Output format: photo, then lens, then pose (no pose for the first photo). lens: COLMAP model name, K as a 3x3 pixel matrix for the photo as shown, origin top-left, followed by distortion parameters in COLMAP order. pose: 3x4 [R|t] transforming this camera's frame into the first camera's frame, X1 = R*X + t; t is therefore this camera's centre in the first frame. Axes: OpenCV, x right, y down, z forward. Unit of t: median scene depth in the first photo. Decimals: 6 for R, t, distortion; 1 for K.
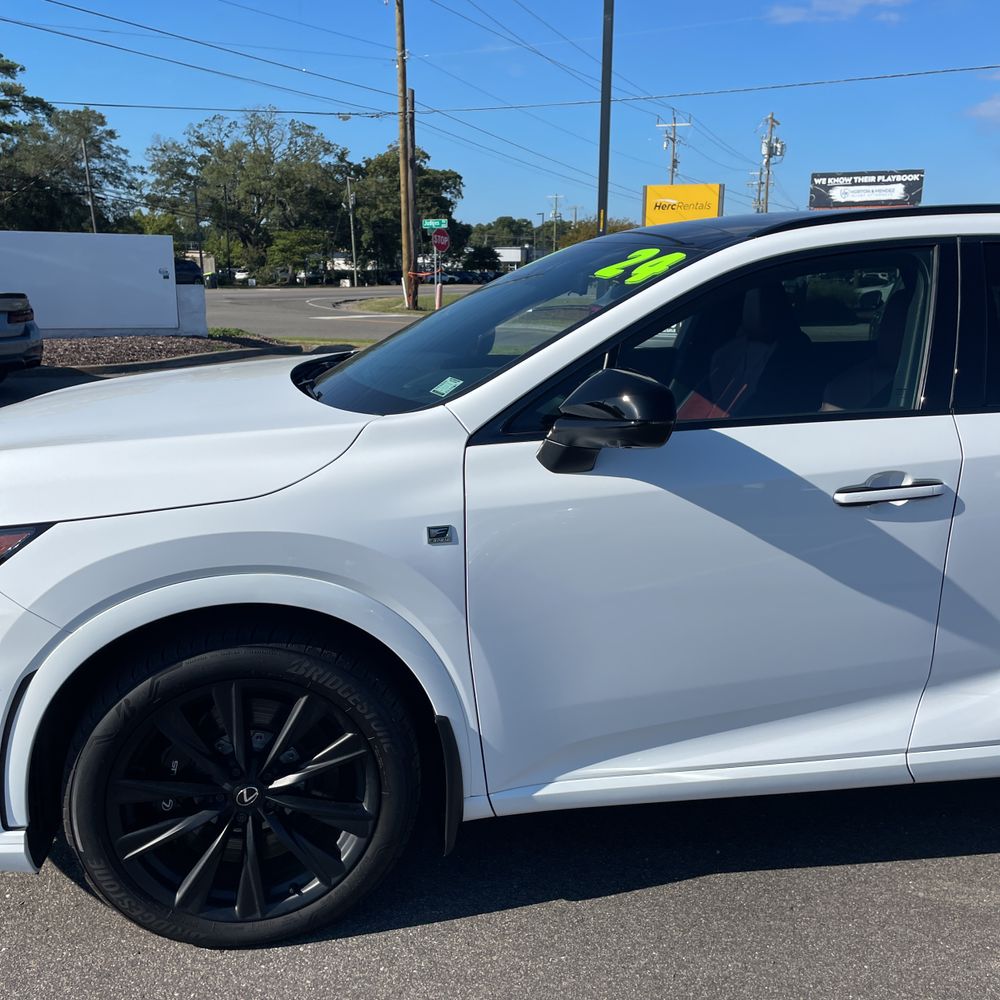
lens RADIAL K [[1003.7, 0, 478.3], [0, 1003.7, 499.8], [0, 0, 1]] dist [0.090497, -0.119585]
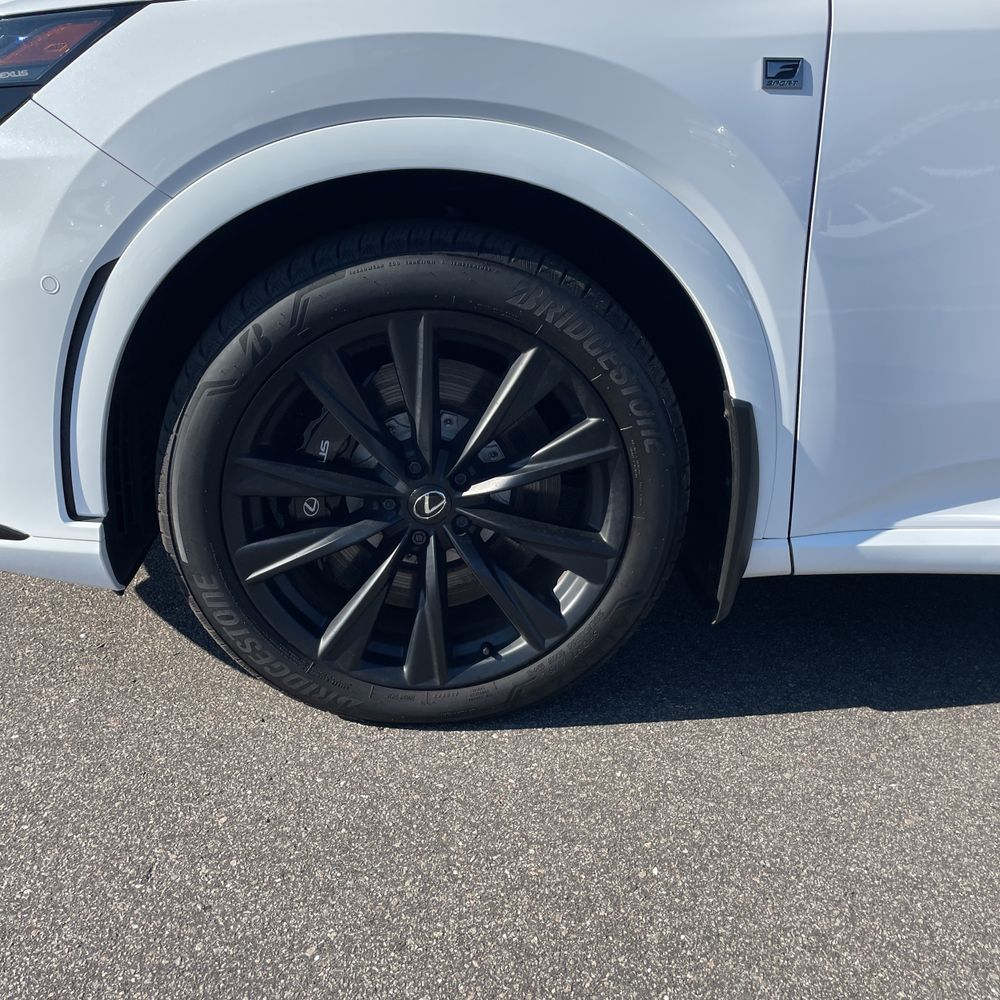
lens RADIAL K [[971.2, 0, 468.1], [0, 971.2, 498.1], [0, 0, 1]] dist [0.100884, -0.131023]
pose [[0.994596, 0.063206, -0.082367, -0.151360], [-0.052764, 0.990966, 0.123301, 0.208768], [0.089416, -0.118288, 0.988945, 0.379884]]
